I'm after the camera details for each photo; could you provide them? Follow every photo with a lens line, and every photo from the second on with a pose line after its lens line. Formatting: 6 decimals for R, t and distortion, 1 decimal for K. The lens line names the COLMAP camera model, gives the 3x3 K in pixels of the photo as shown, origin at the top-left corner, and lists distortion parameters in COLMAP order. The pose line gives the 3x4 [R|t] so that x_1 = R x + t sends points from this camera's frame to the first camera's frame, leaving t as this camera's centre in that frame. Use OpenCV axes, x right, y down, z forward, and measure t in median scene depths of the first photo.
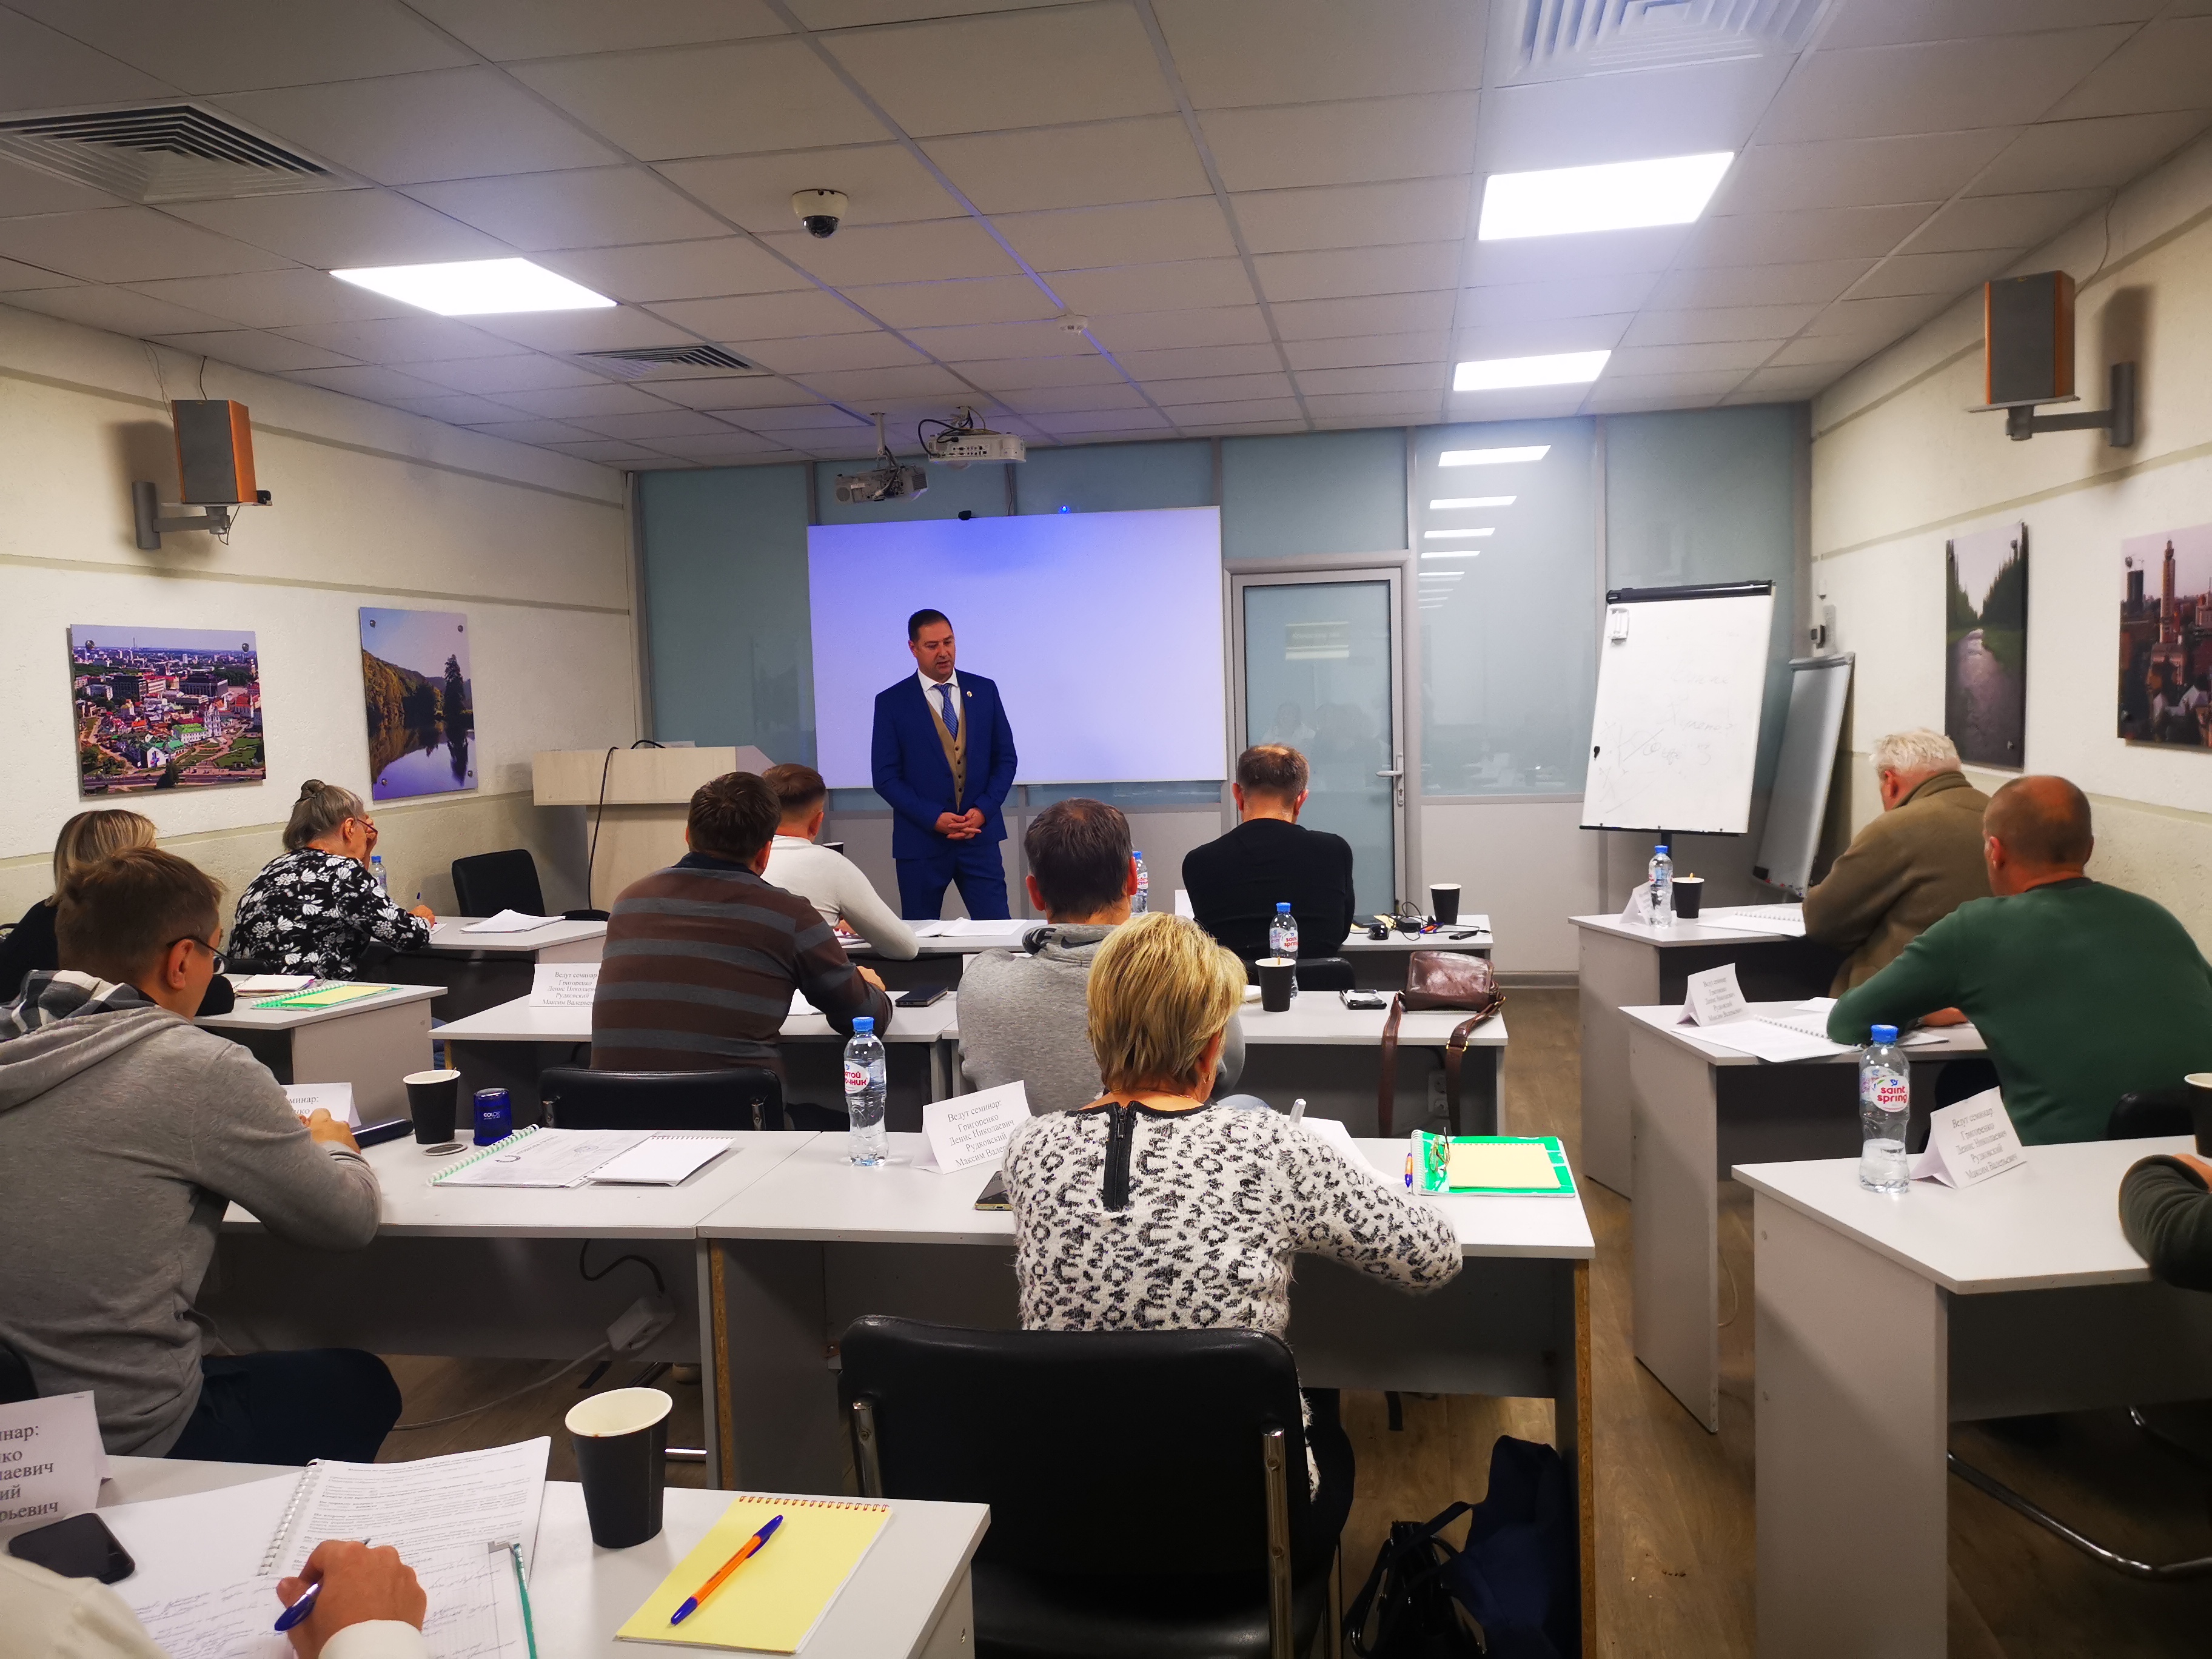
lens RADIAL K [[1695.5, 0, 1117.0], [0, 1695.5, 821.2], [0, 0, 1]] dist [0.066205, -0.072282]
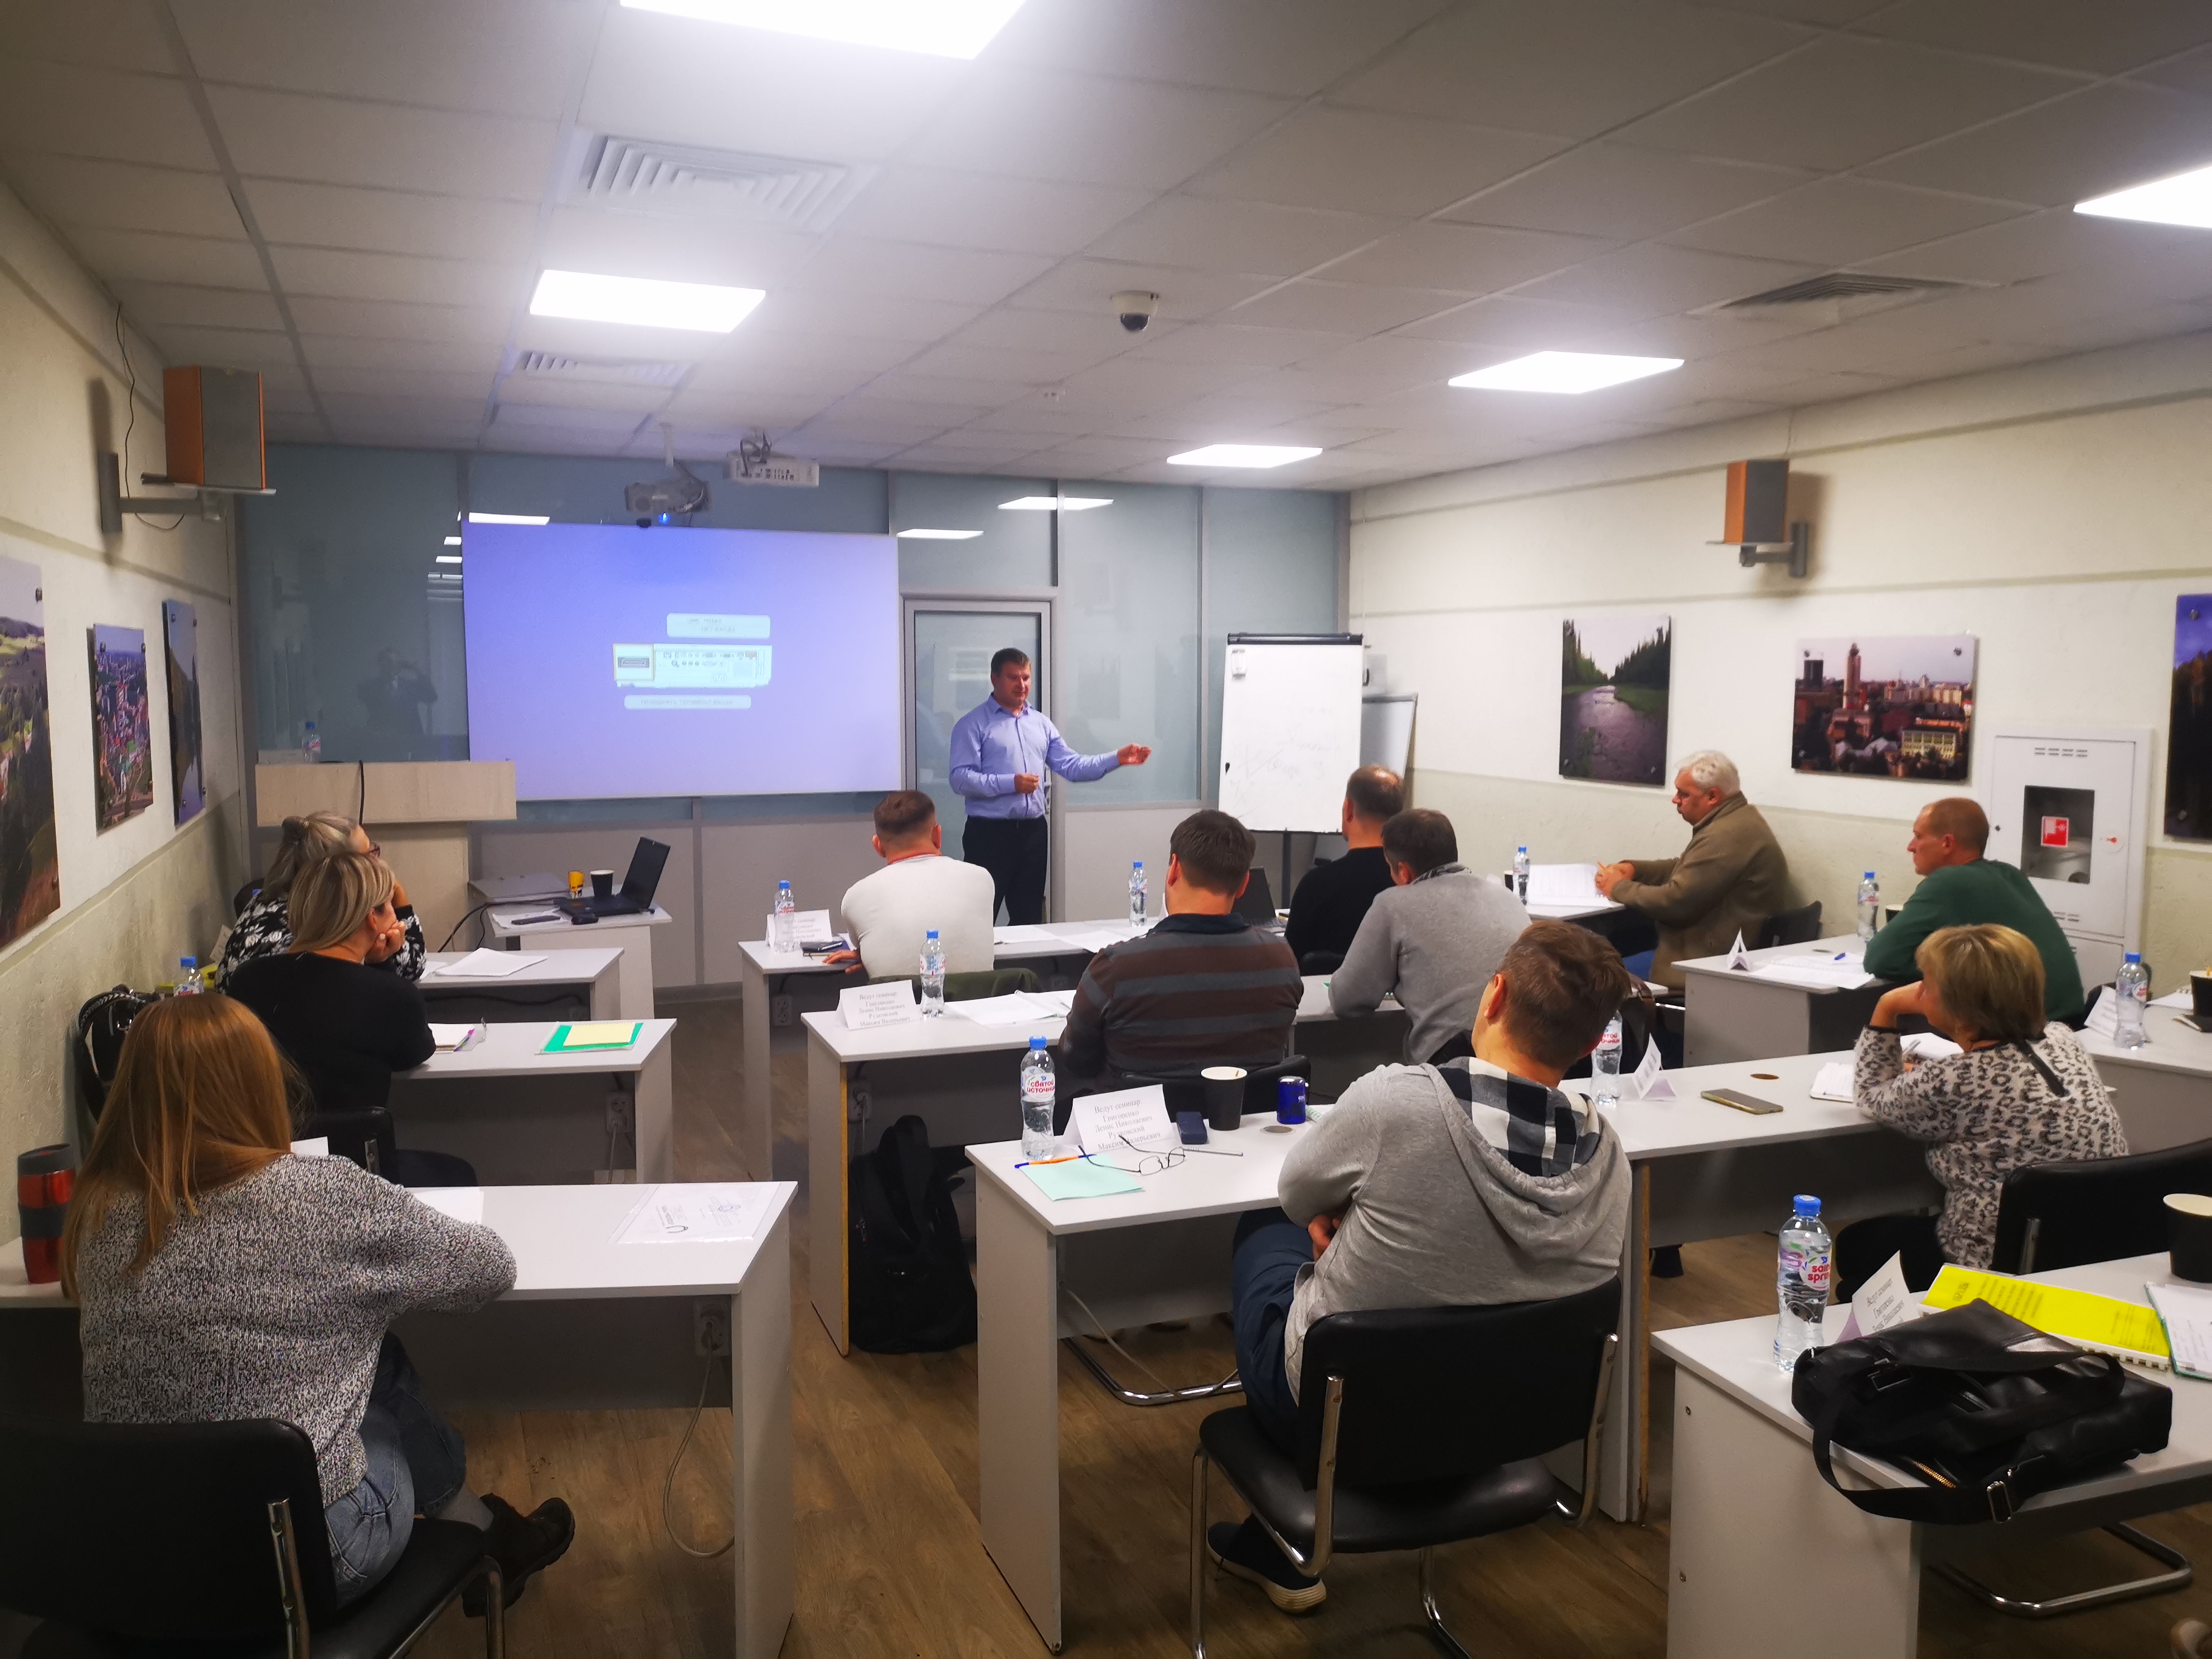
lens RADIAL K [[1695.5, 0, 1117.0], [0, 1695.5, 821.2], [0, 0, 1]] dist [0.066205, -0.072282]
pose [[0.847529, -0.015070, 0.530534, -0.677290], [0.013339, 0.999886, 0.007093, -0.019240], [-0.530581, 0.001065, 0.847634, 0.035149]]
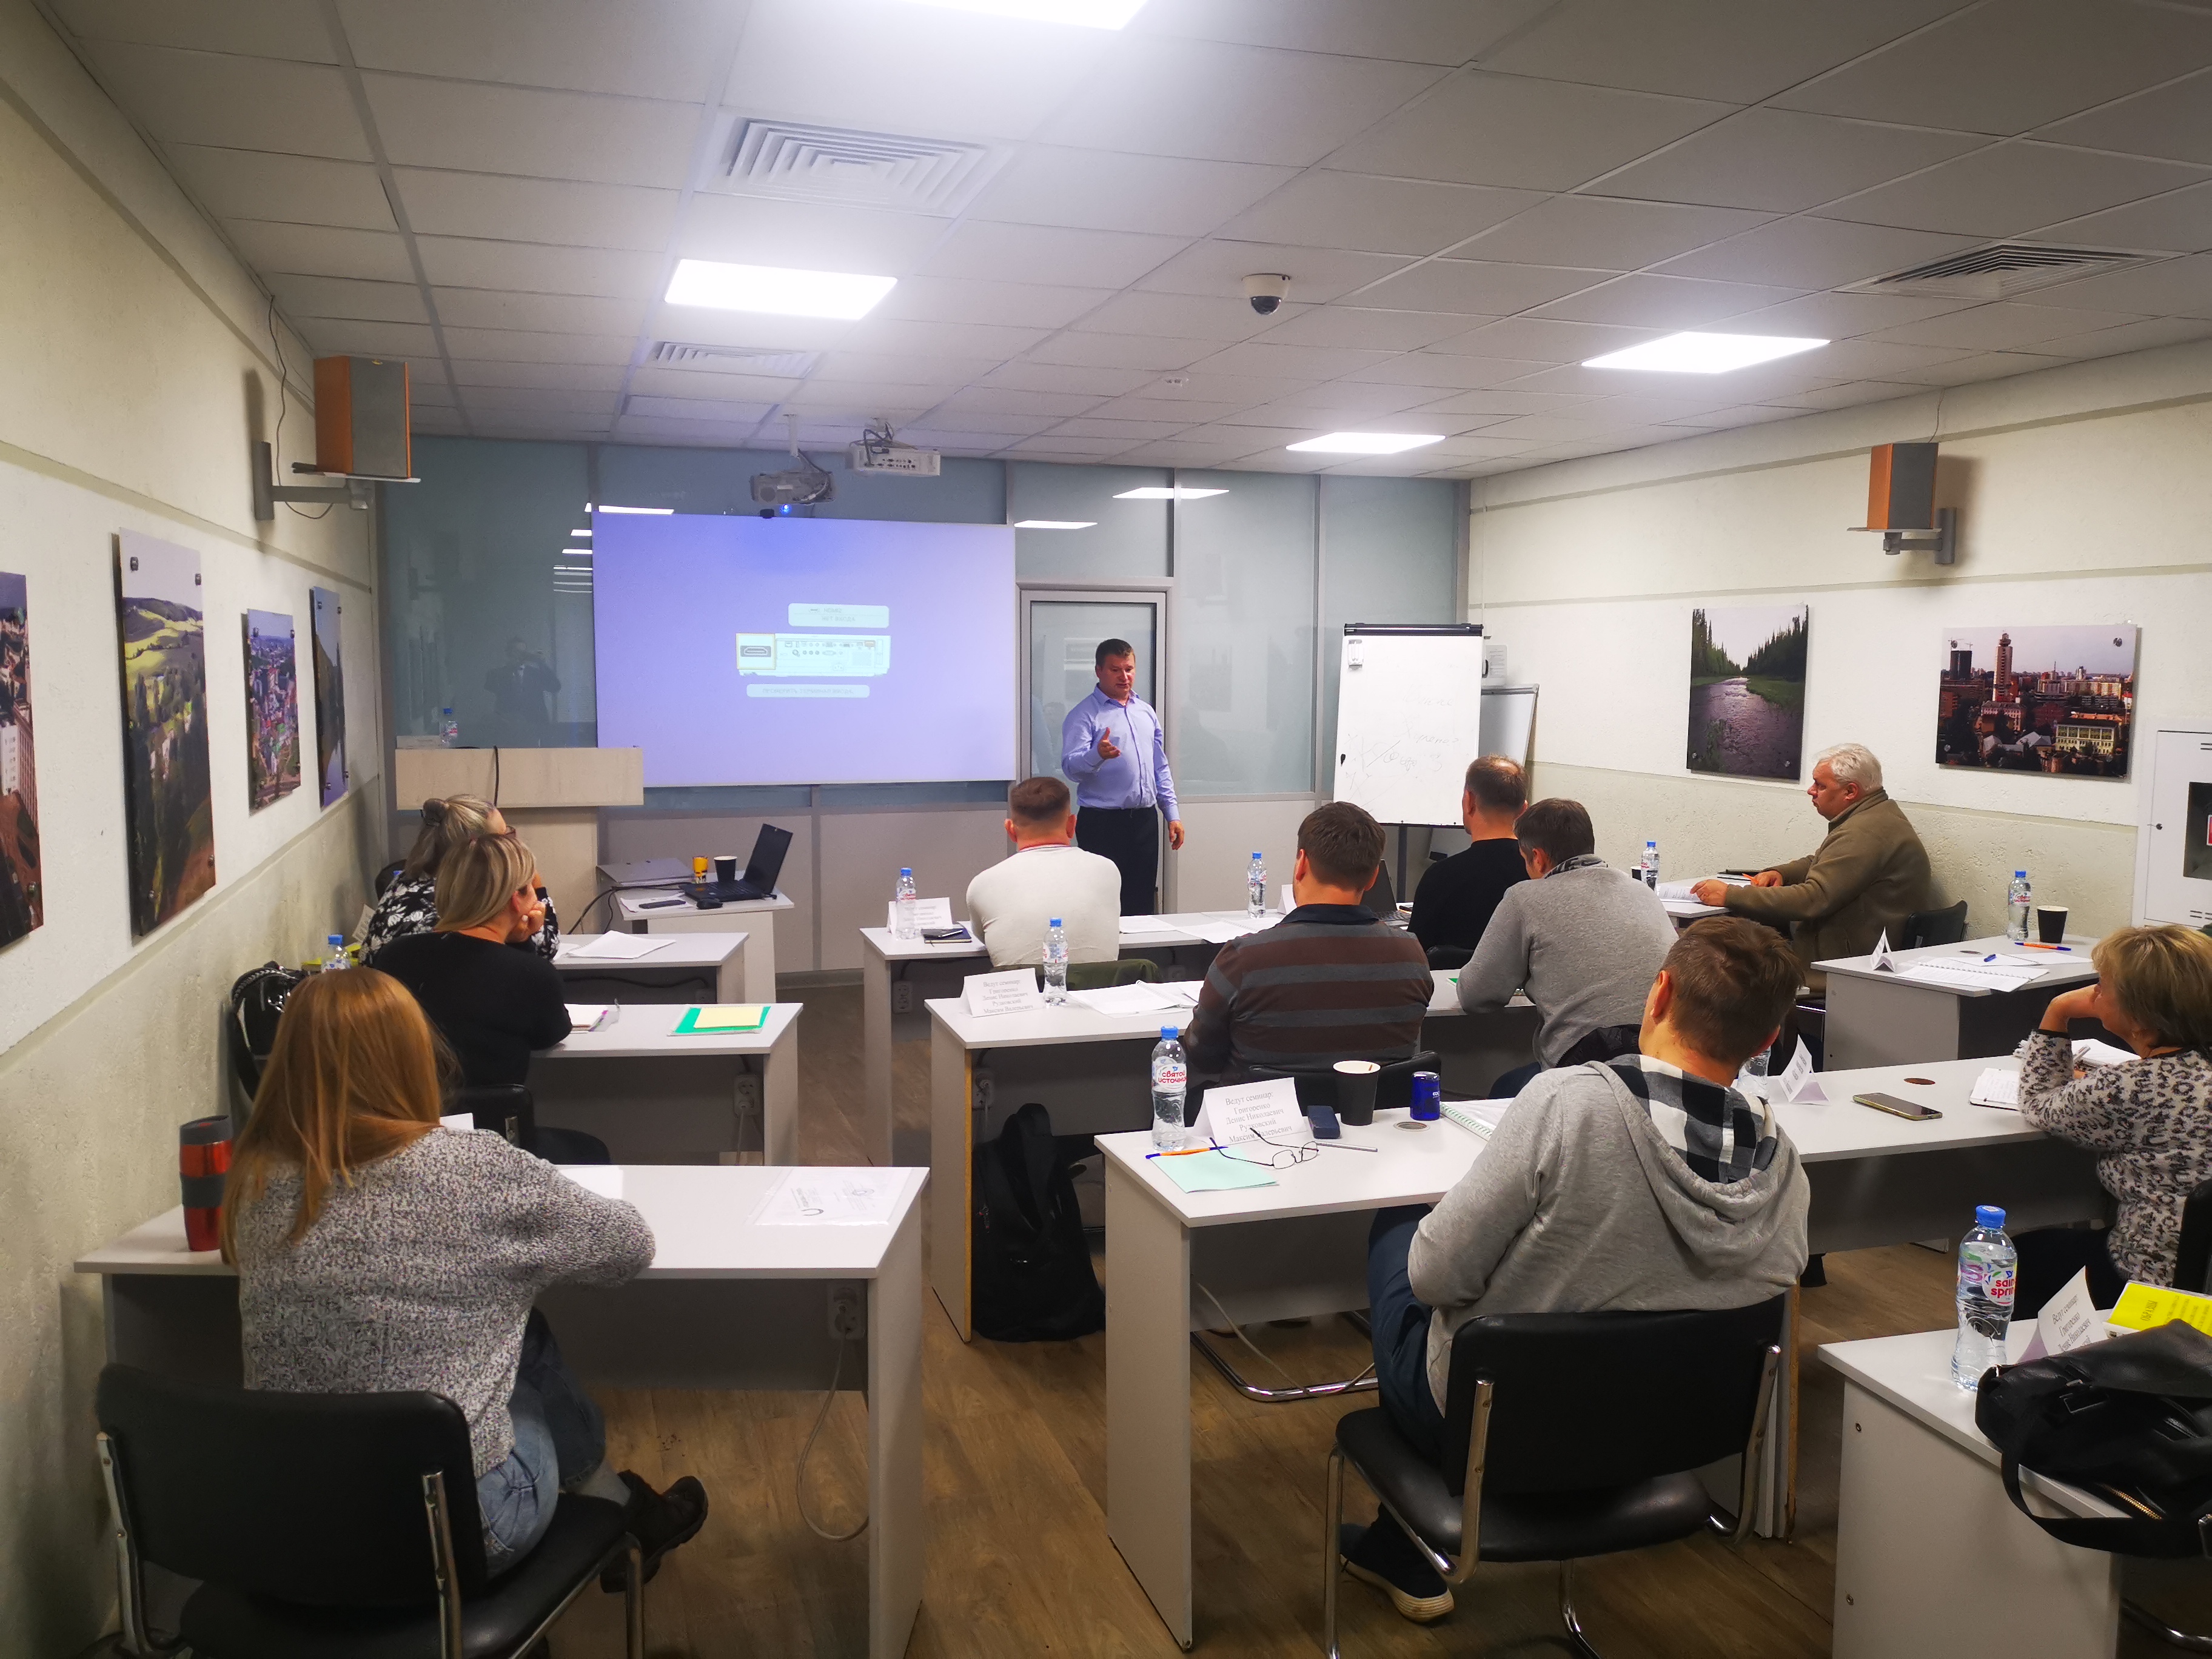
lens RADIAL K [[1690.2, 0, 1114.9], [0, 1690.2, 822.4], [0, 0, 1]] dist [0.061589, -0.068863]
pose [[0.878755, -0.009942, 0.477170, -0.681873], [0.005118, 0.999922, 0.011409, -0.016987], [-0.477246, -0.007583, 0.878737, 0.051237]]
